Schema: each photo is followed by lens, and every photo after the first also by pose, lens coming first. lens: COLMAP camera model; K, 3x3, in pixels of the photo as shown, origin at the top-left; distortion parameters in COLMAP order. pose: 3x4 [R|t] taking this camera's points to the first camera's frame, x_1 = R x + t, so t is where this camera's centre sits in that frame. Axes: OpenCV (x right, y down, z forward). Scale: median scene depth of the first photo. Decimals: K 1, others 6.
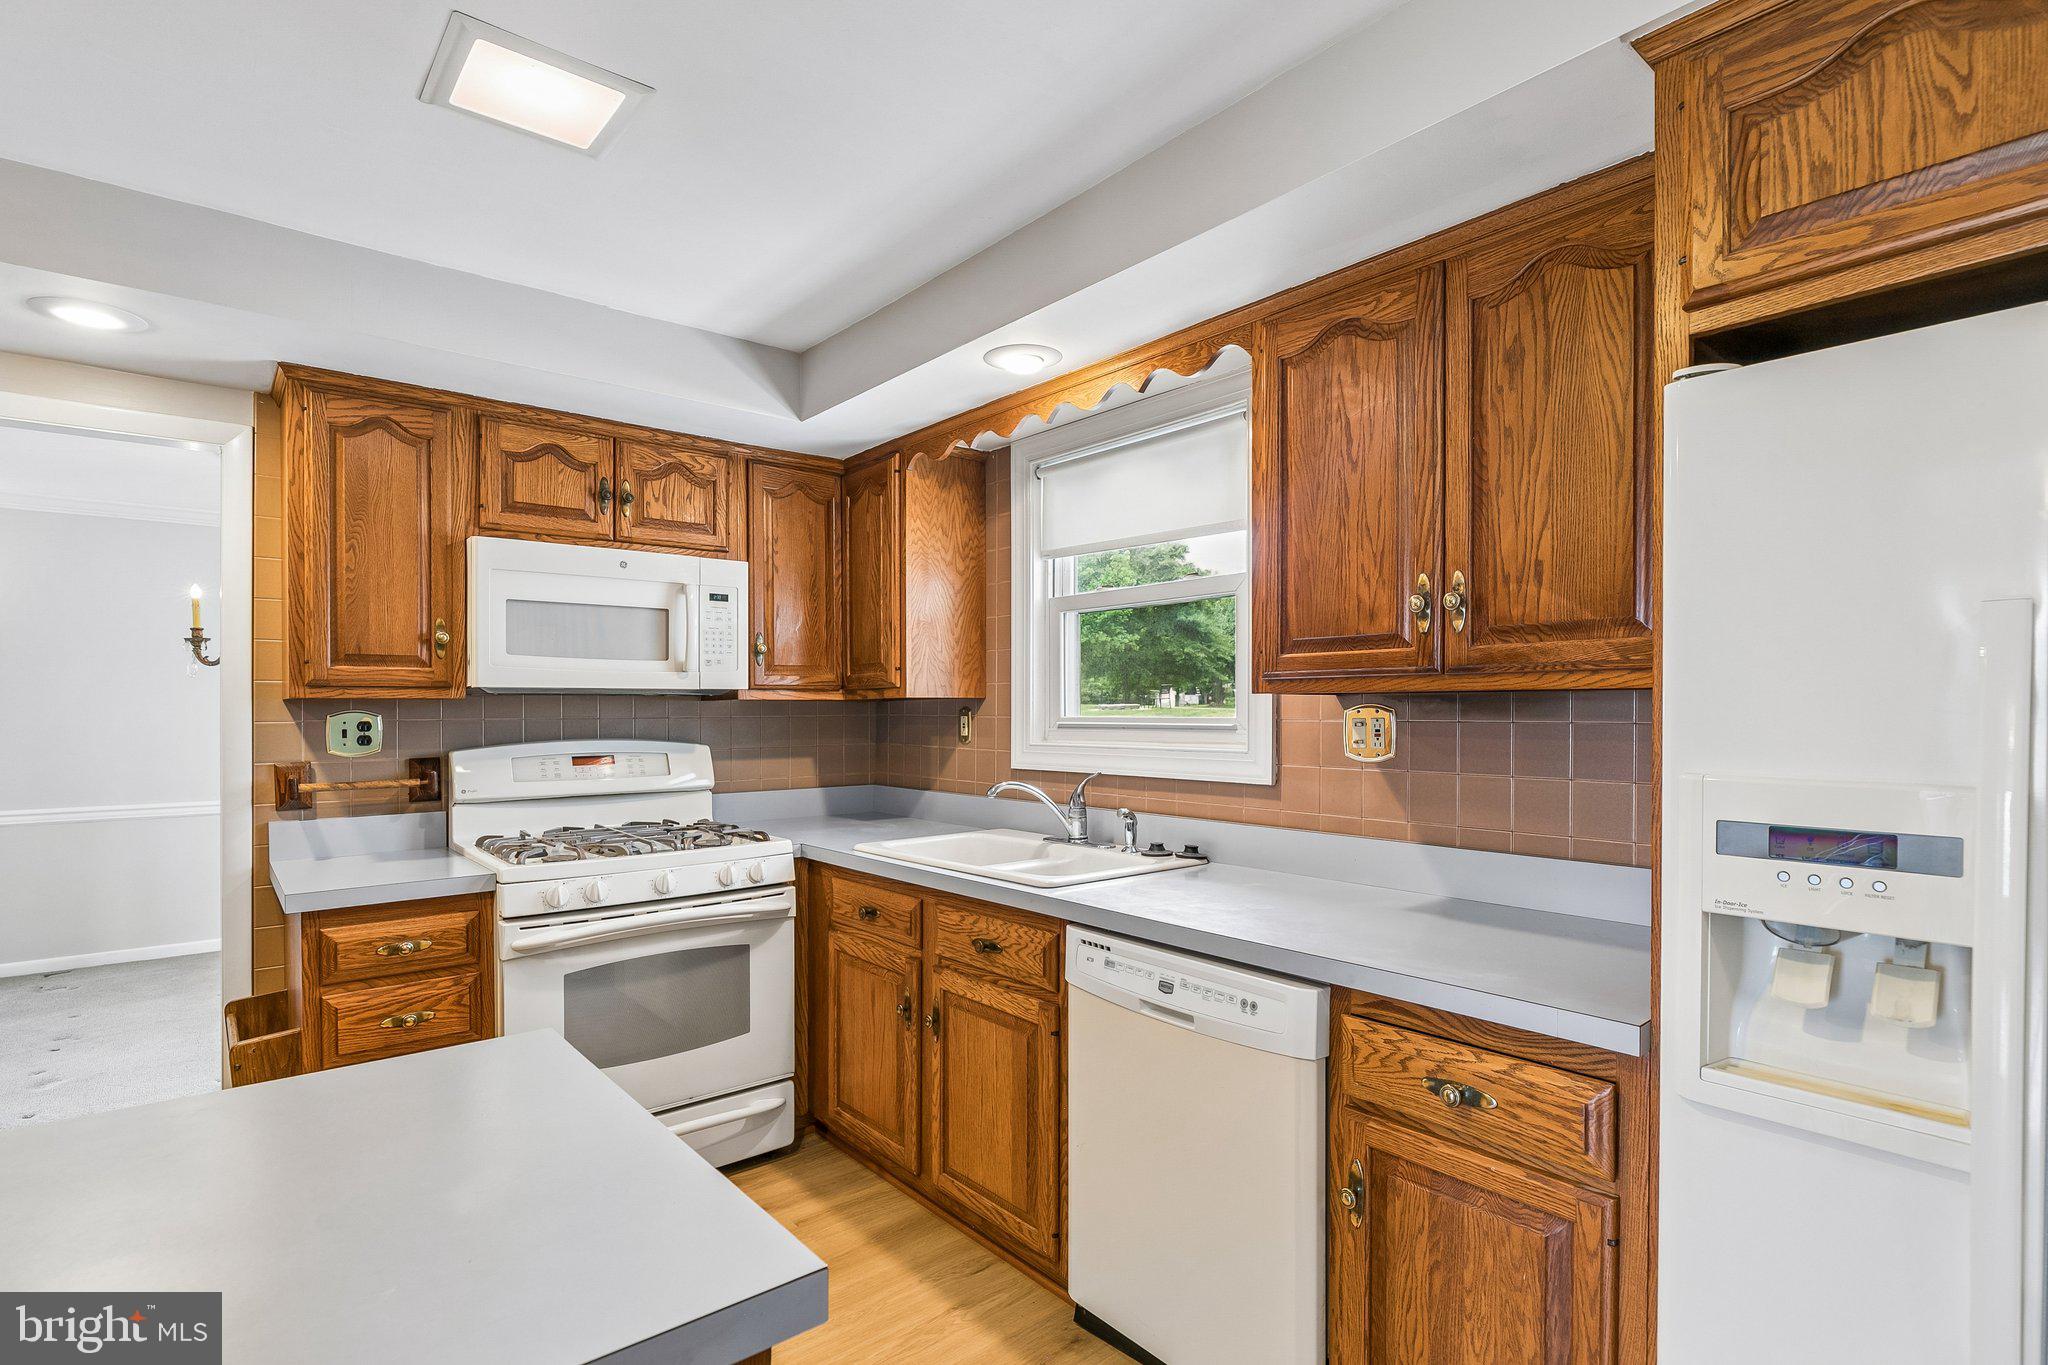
lens RADIAL K [[1001.4, 0, 1021.1], [0, 1001.4, 717.6], [0, 0, 1]] dist [-0.000658, -0.000140]
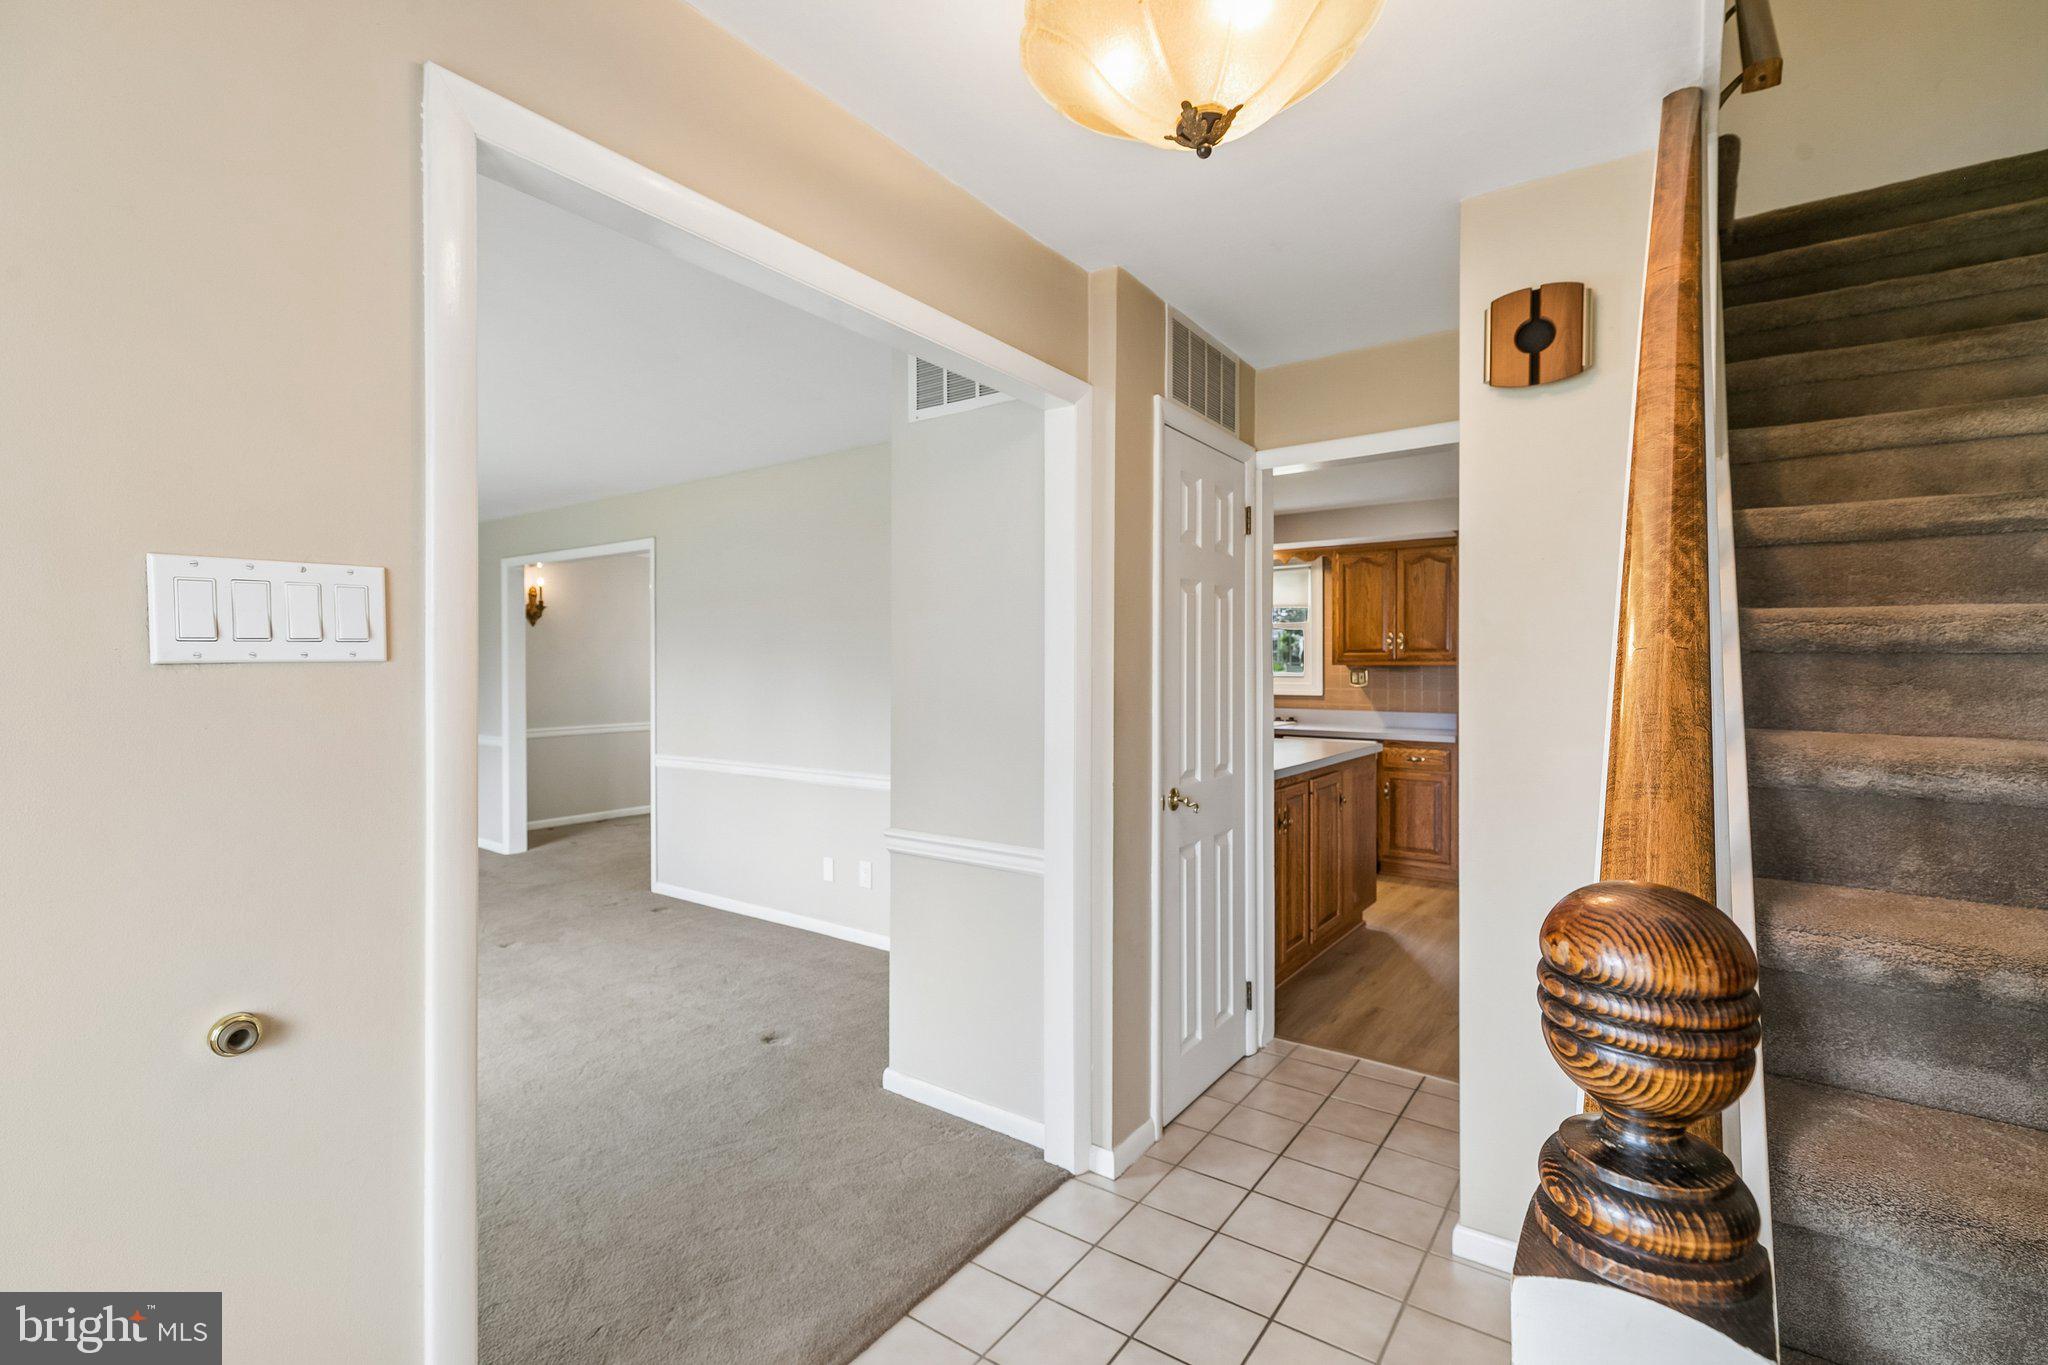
lens RADIAL K [[920.2, 0, 1024.0], [0, 920.2, 682.5], [0, 0, 1]] dist [-0.000229, -0.000007]
pose [[0.967507, -0.001354, 0.252840, -1.819279], [0.000307, 0.999991, 0.004184, 0.023035], [-0.252844, -0.003970, 0.967499, -1.996943]]
